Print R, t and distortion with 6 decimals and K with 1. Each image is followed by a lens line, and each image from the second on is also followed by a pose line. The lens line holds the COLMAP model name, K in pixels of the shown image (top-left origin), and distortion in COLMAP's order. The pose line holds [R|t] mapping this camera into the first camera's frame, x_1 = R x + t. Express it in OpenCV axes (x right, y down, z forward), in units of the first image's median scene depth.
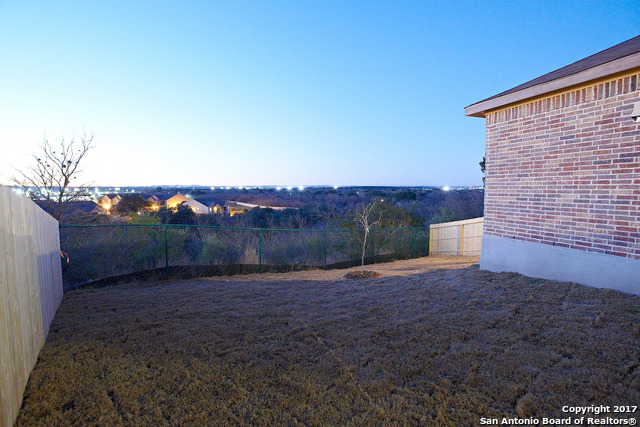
lens RADIAL K [[308.7, 0, 319.6], [0, 308.7, 214.2], [0, 0, 1]] dist [-0.049673, 0.009656]
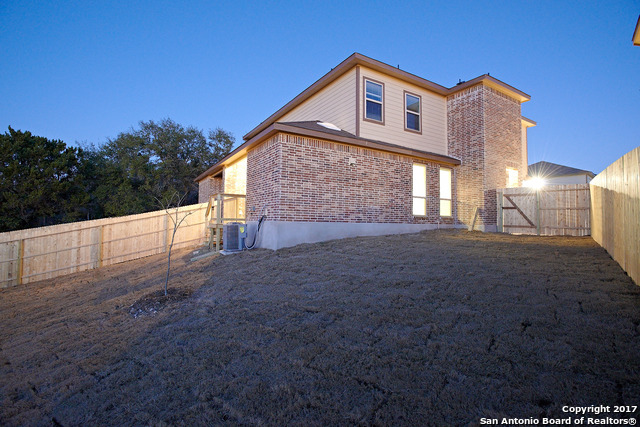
lens RADIAL K [[308.7, 0, 320.2], [0, 308.7, 212.8], [0, 0, 1]] dist [-0.049673, 0.009656]
pose [[-0.232309, 0.033953, 0.972049, -1.007671], [0.062511, 0.997846, -0.019915, 0.083476], [-0.970631, 0.056137, -0.233931, 1.419813]]
